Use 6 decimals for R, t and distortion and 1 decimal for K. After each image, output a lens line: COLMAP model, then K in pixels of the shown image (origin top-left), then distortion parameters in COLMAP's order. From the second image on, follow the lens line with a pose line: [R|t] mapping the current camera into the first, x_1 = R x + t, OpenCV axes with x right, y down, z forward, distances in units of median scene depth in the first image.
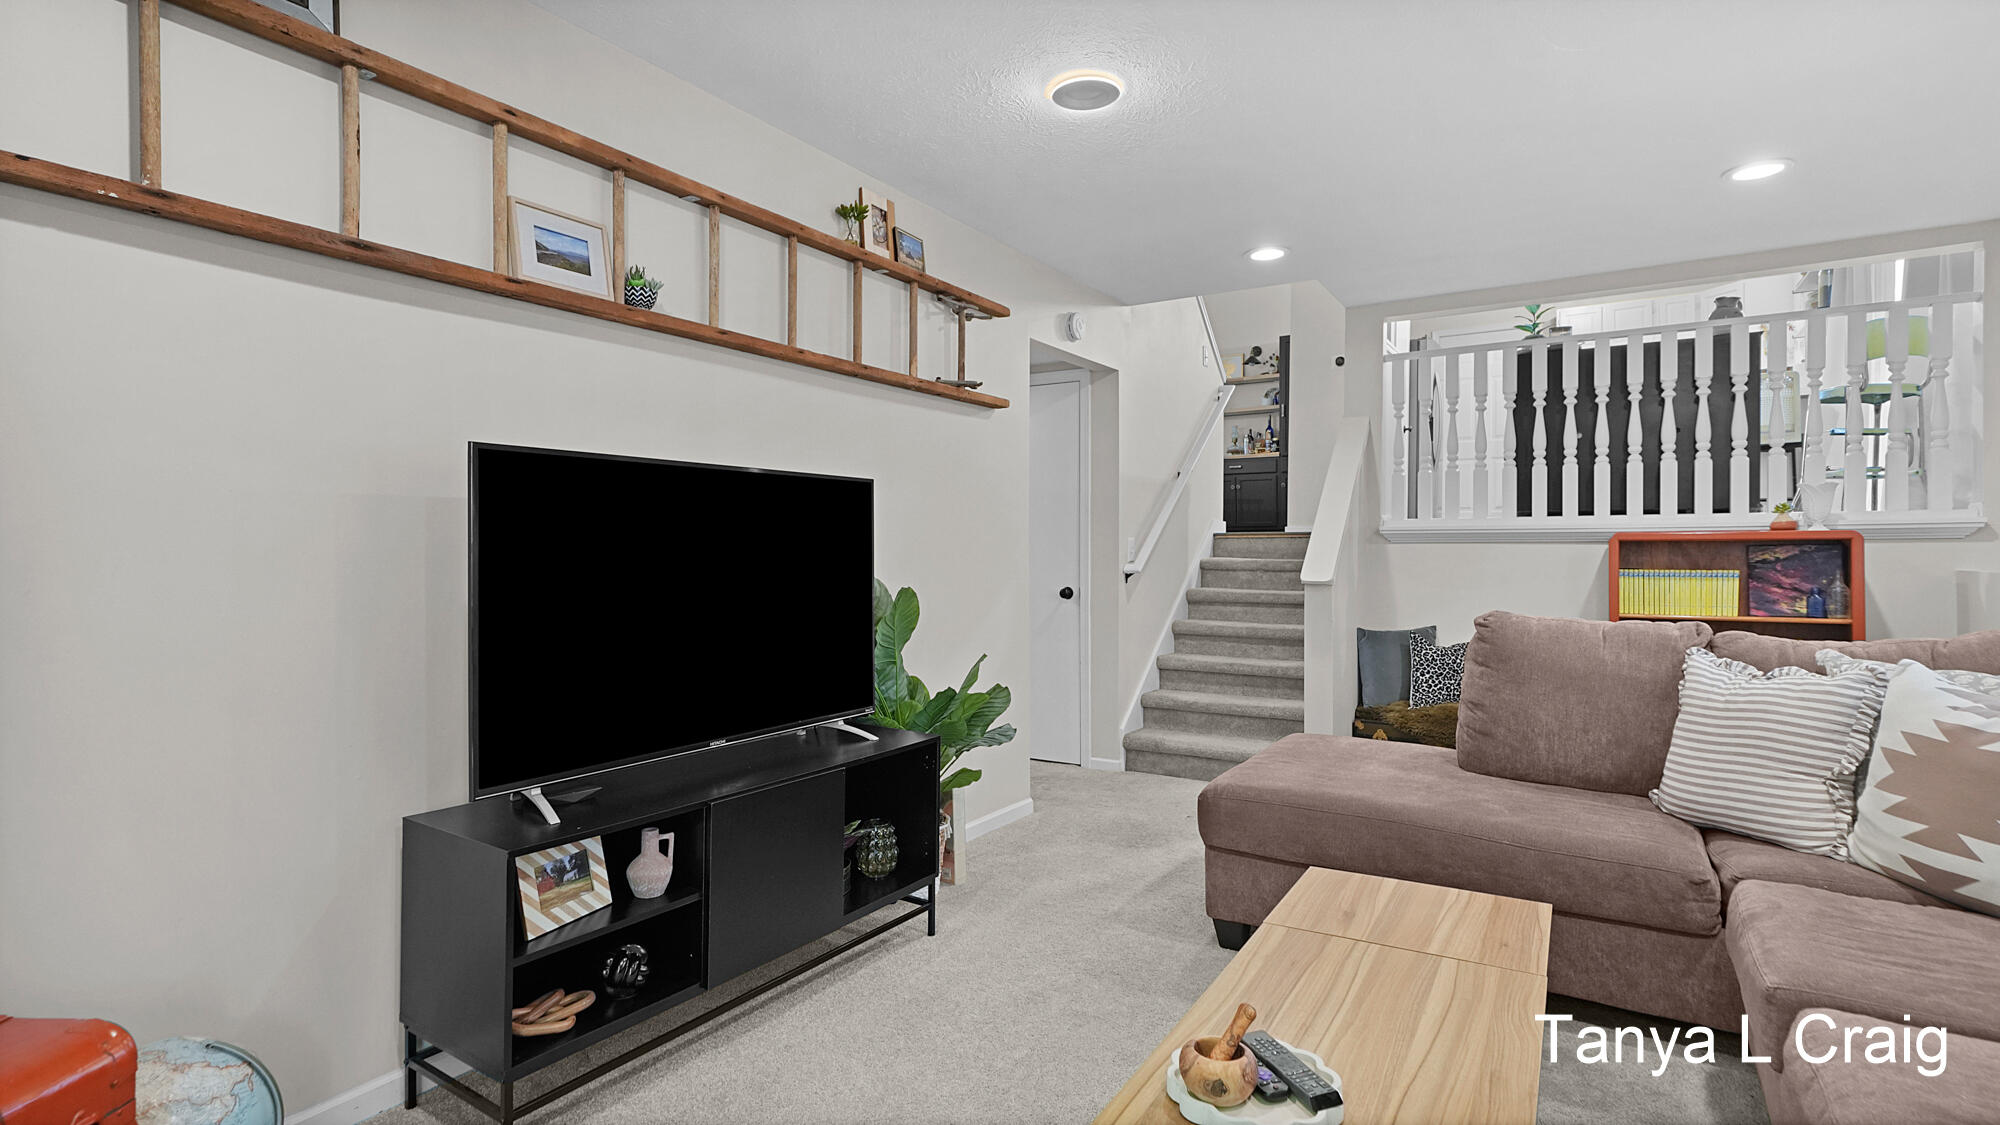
lens RADIAL K [[989.2, 0, 1000.0], [0, 989.2, 562.5], [0, 0, 1]] dist [0.002382, 0.000655]
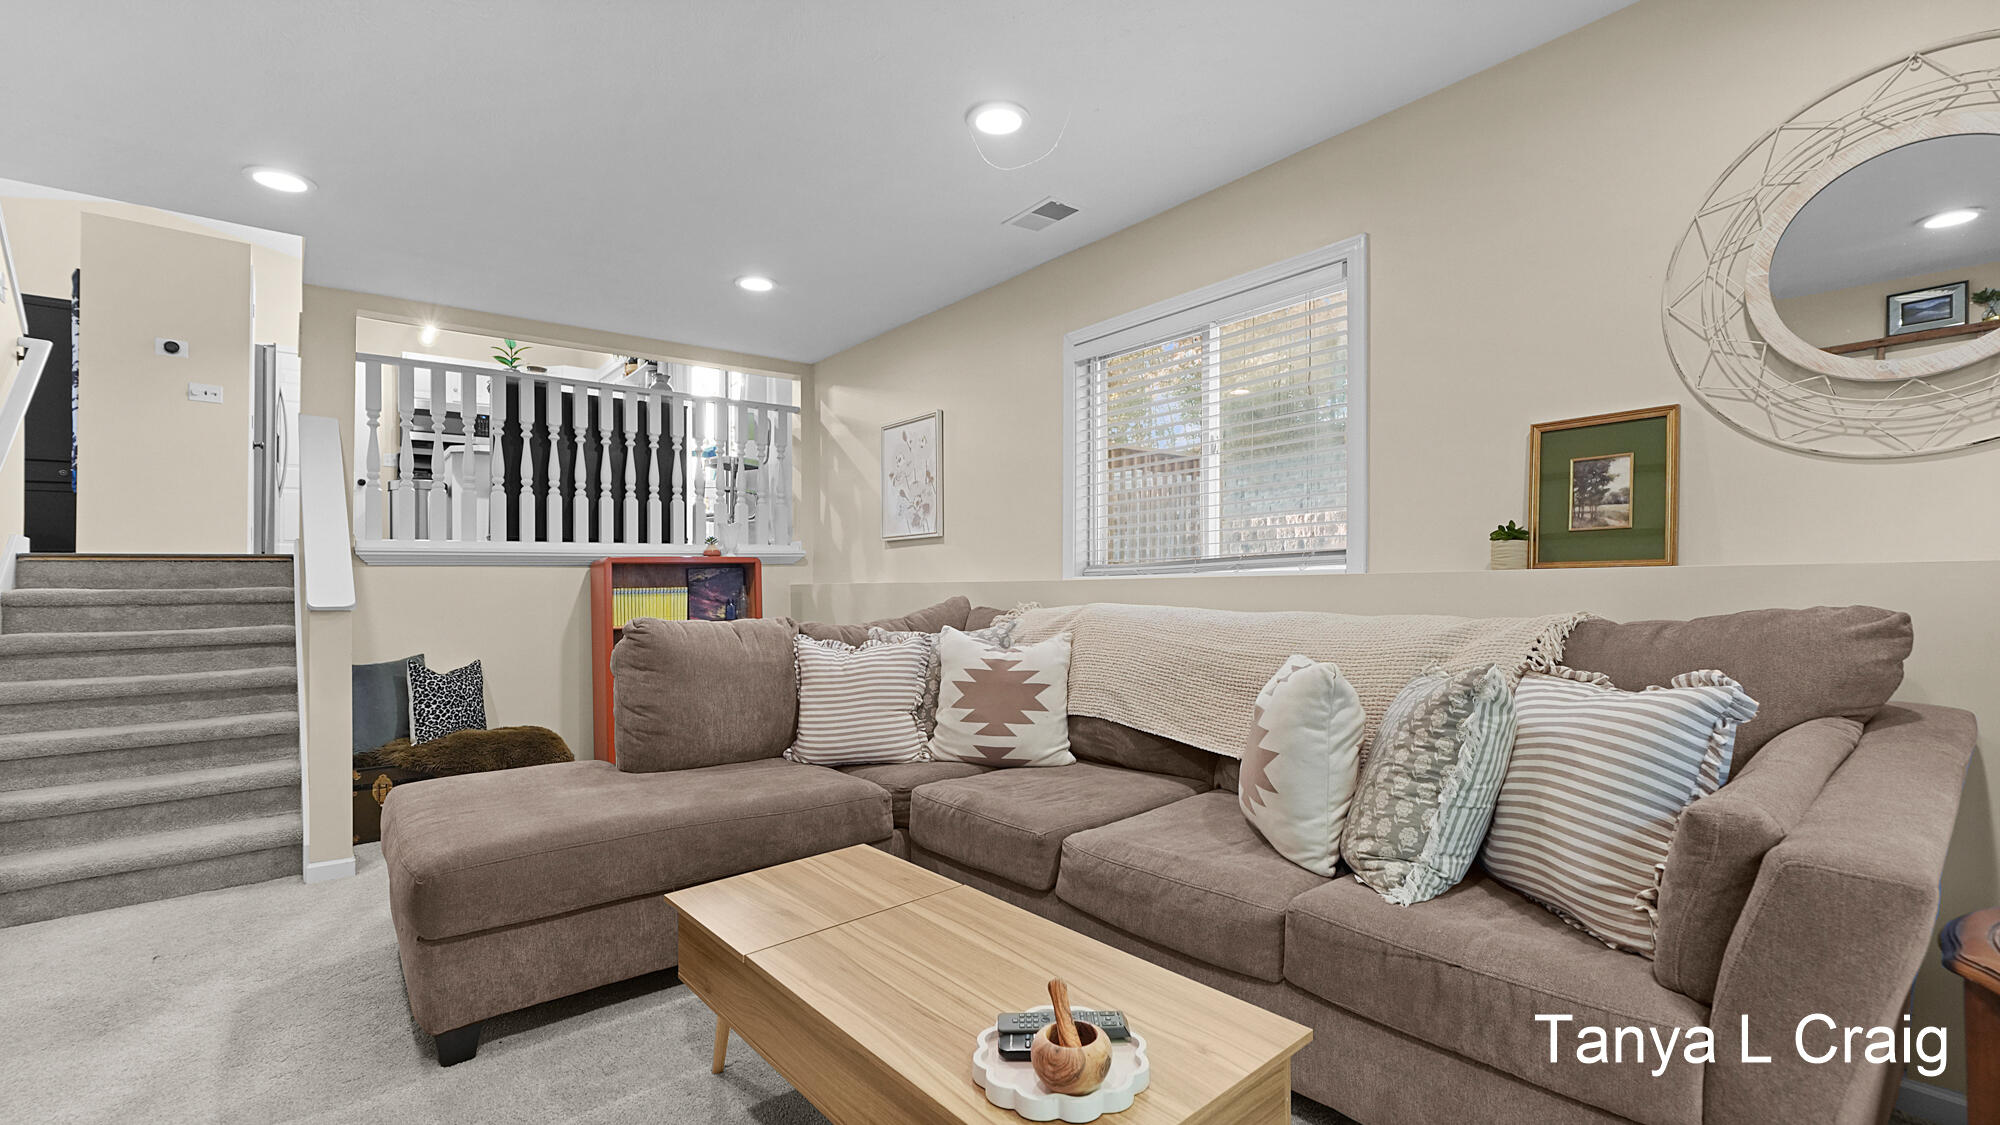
lens RADIAL K [[851.0, 0, 999.0], [0, 851.0, 593.4], [0, 0, 1]] dist [-0.000021, 0.000218]
pose [[0.305431, -0.017334, 0.952056, -0.176563], [0.031520, 0.999470, 0.008085, 0.018595], [-0.951692, 0.027540, 0.305816, 0.247625]]
